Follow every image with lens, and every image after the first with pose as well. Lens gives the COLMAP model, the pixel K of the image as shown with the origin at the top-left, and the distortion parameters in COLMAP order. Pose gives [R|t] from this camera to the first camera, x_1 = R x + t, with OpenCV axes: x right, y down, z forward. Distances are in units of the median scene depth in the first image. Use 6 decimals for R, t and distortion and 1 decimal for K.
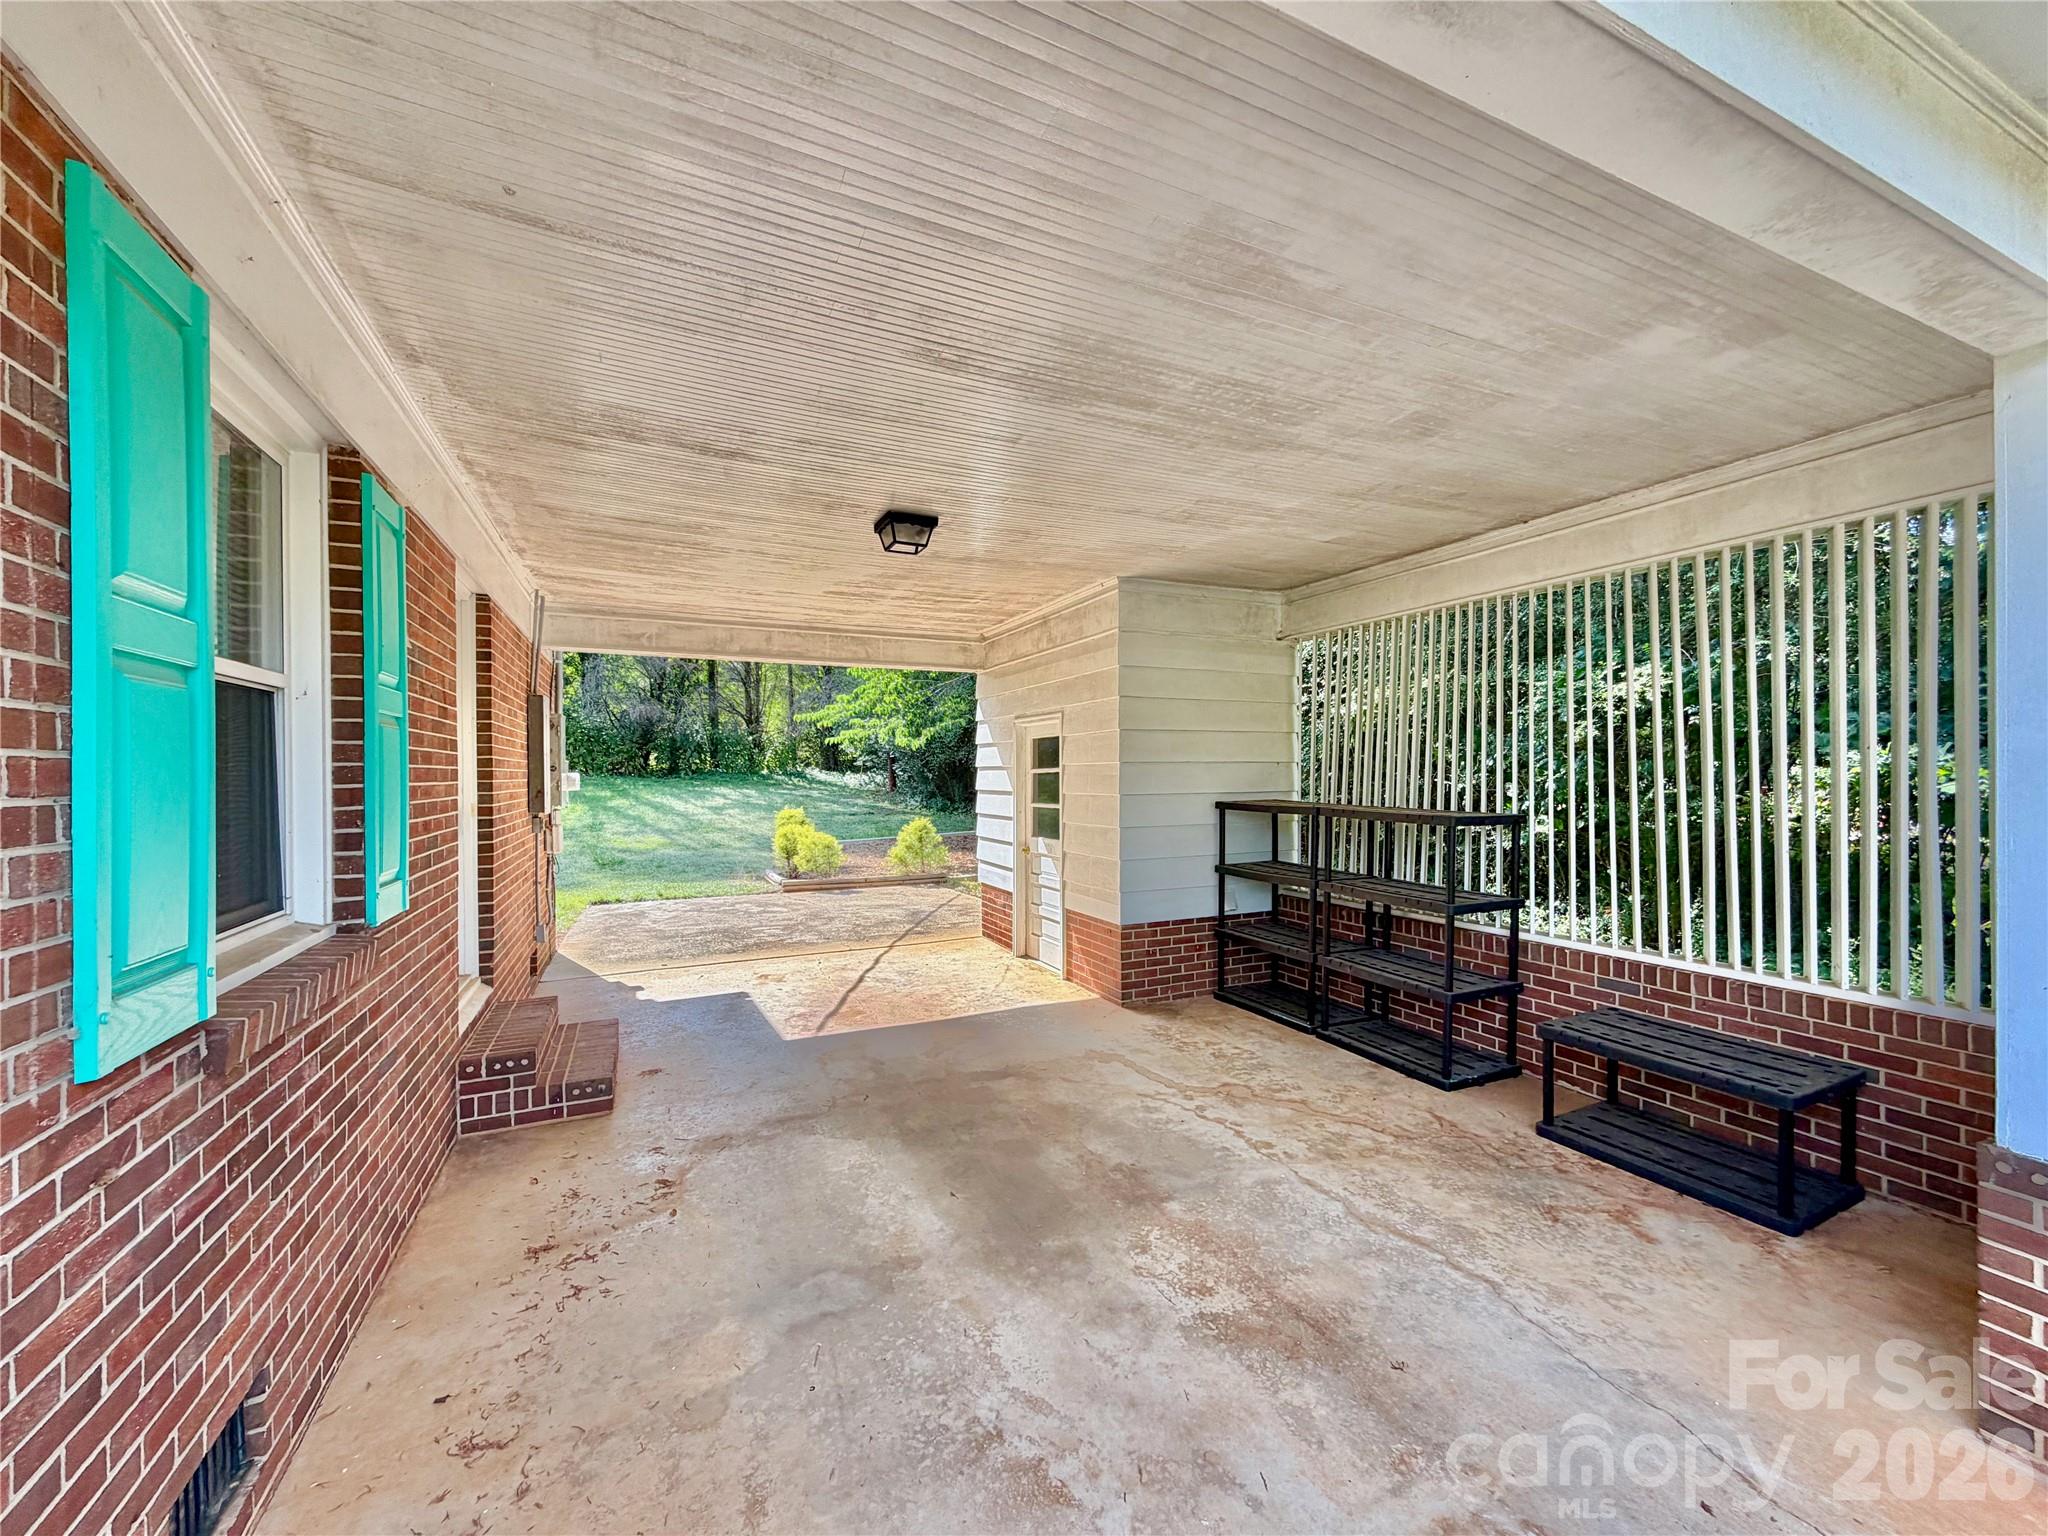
lens RADIAL K [[815.5, 0, 1020.1], [0, 815.5, 775.0], [0, 0, 1]] dist [-0.000547, 0.000460]
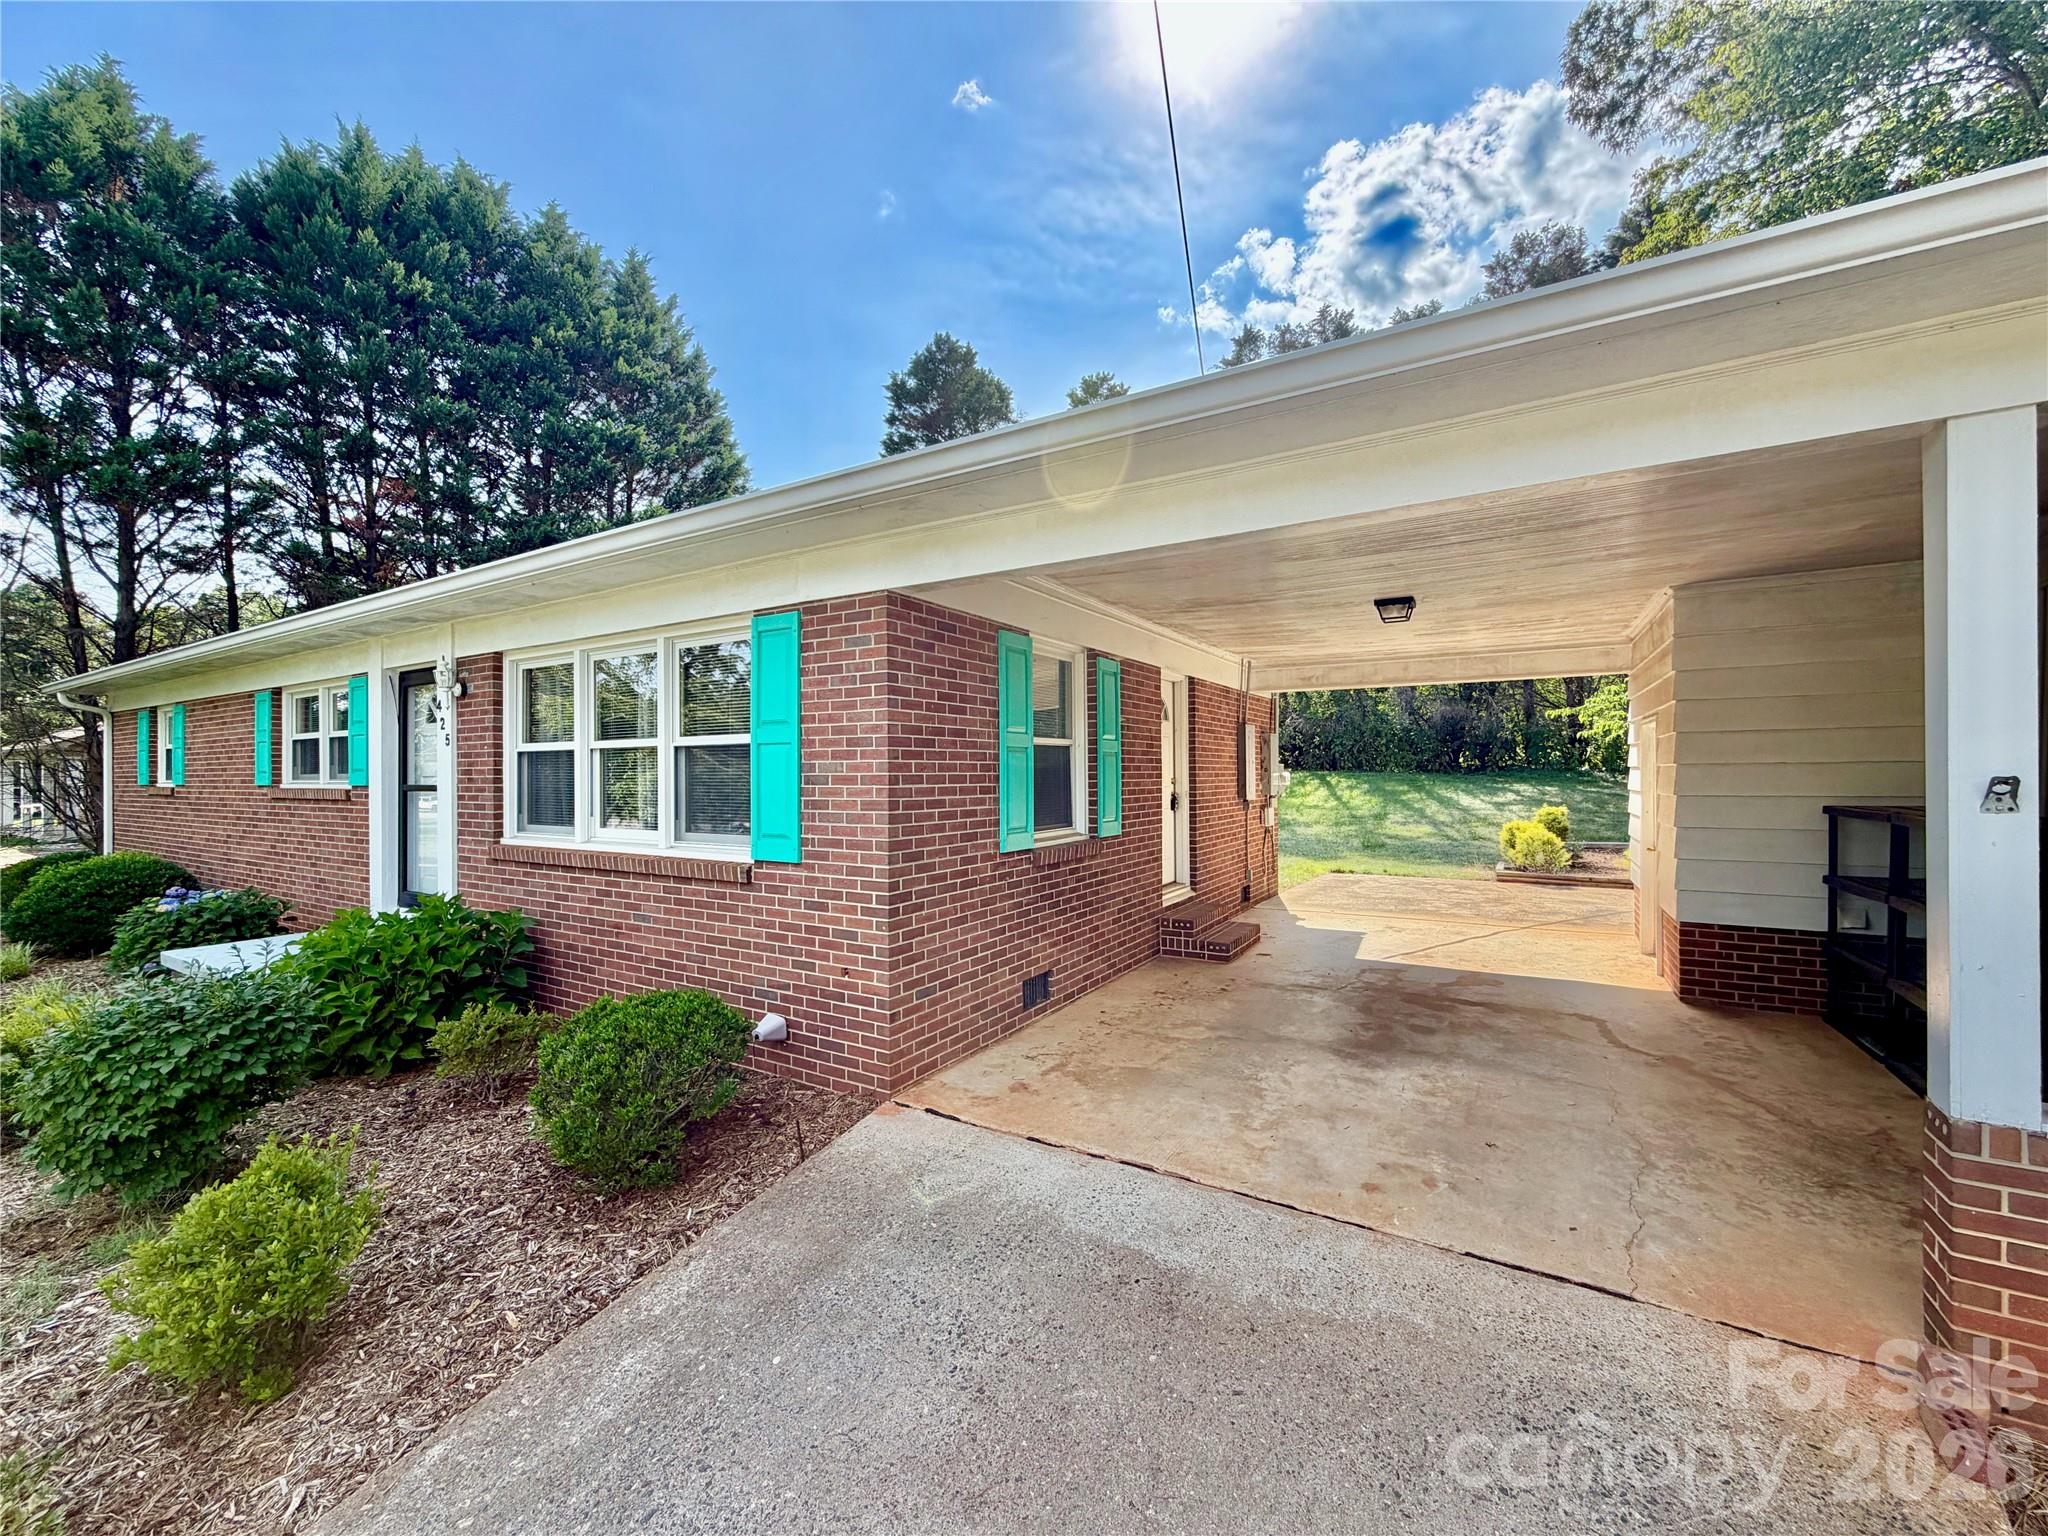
lens RADIAL K [[815.5, 0, 1018.3], [0, 815.5, 770.7], [0, 0, 1]] dist [-0.000547, 0.000460]
pose [[0.560062, -0.001124, -0.828450, 0.631789], [0.002093, 0.999998, 0.000058, -0.011344], [0.828448, -0.001766, 0.560063, -0.339576]]
